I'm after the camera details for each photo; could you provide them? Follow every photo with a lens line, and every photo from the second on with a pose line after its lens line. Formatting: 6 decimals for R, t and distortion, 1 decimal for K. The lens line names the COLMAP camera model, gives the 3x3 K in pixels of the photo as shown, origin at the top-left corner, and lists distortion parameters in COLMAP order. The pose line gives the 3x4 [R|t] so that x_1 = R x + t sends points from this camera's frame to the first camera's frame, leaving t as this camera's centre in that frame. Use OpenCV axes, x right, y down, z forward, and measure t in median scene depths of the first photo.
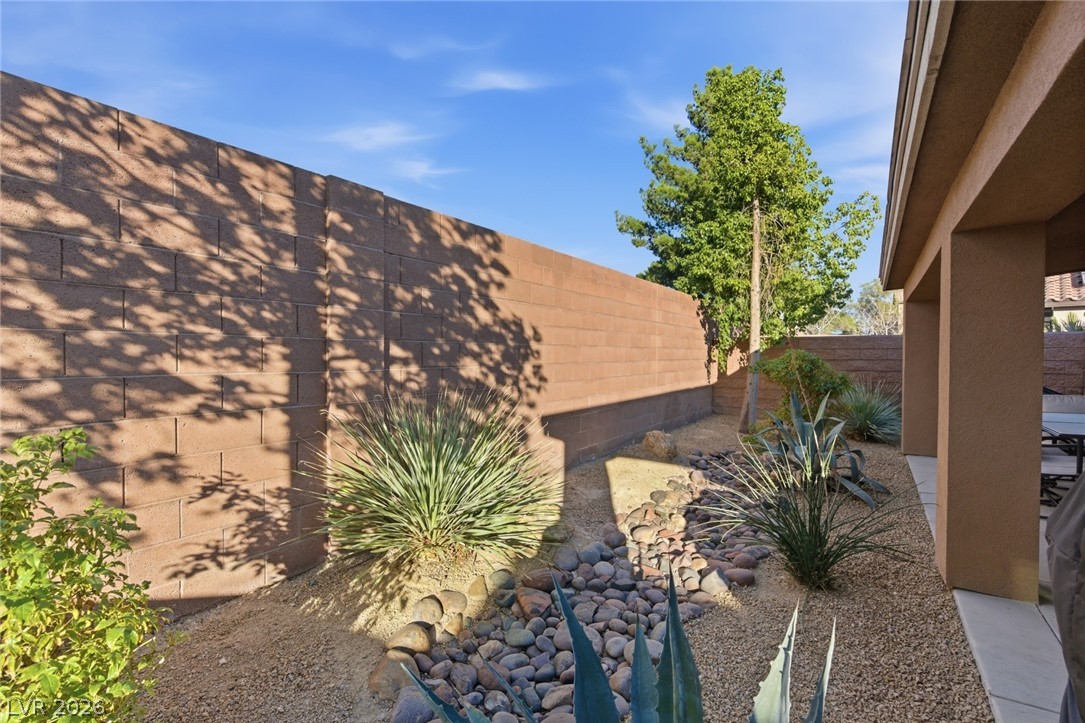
lens RADIAL K [[485.3, 0, 543.3], [0, 485.3, 366.8], [0, 0, 1]] dist [0.001659, -0.000103]
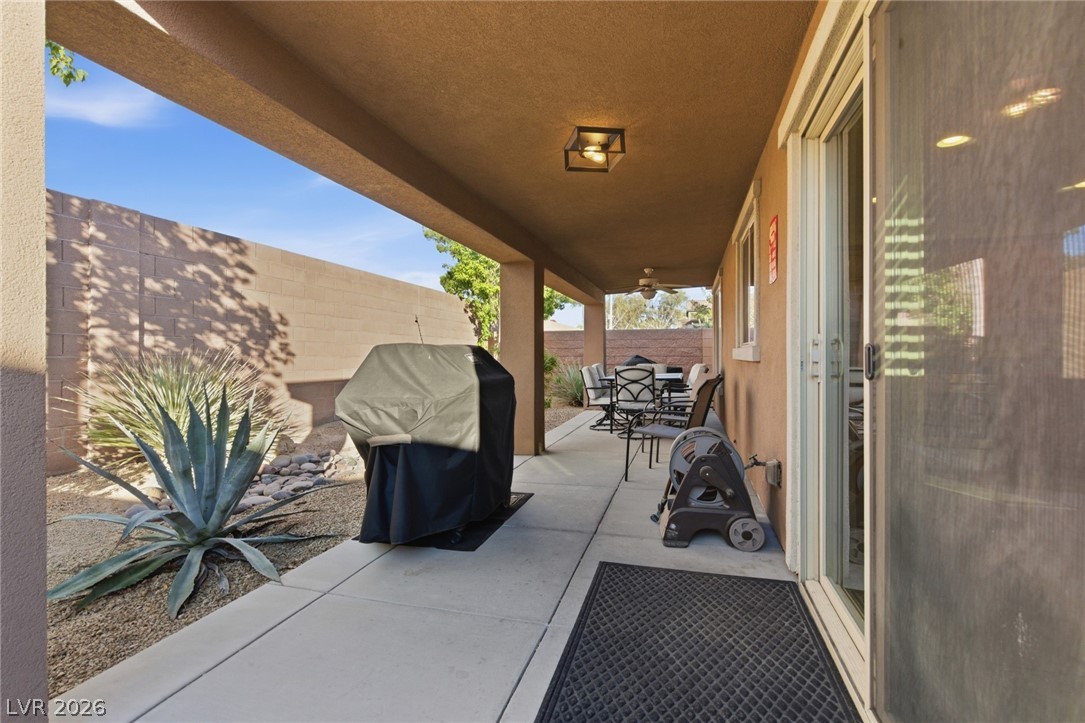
lens RADIAL K [[503.6, 0, 540.7], [0, 503.6, 355.5], [0, 0, 1]] dist [-0.003025, -0.000722]
pose [[0.958642, -0.002540, 0.284605, 0.274012], [0.011408, 0.999500, -0.029504, 0.081212], [-0.284388, 0.031530, 0.958191, -0.508025]]
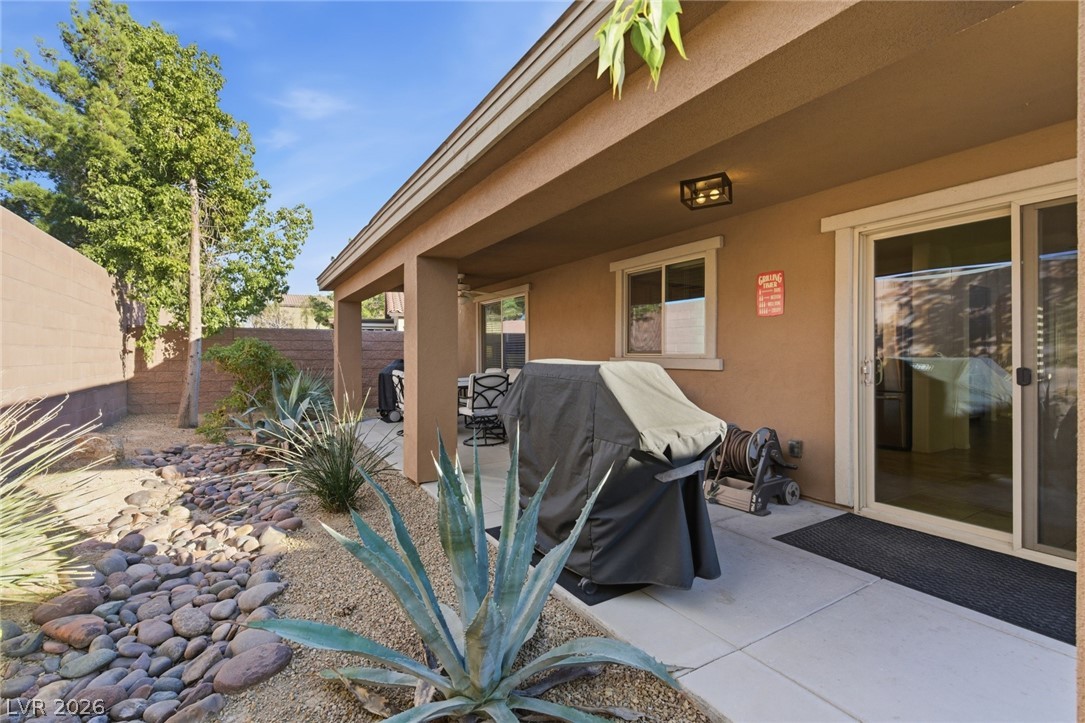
lens RADIAL K [[491.0, 0, 538.4], [0, 491.0, 357.3], [0, 0, 1]] dist [-0.001433, -0.000275]
pose [[0.432860, -0.007577, 0.901430, -0.237753], [0.023848, 0.999711, -0.003049, 0.037868], [-0.901146, 0.022817, 0.432915, -0.017183]]
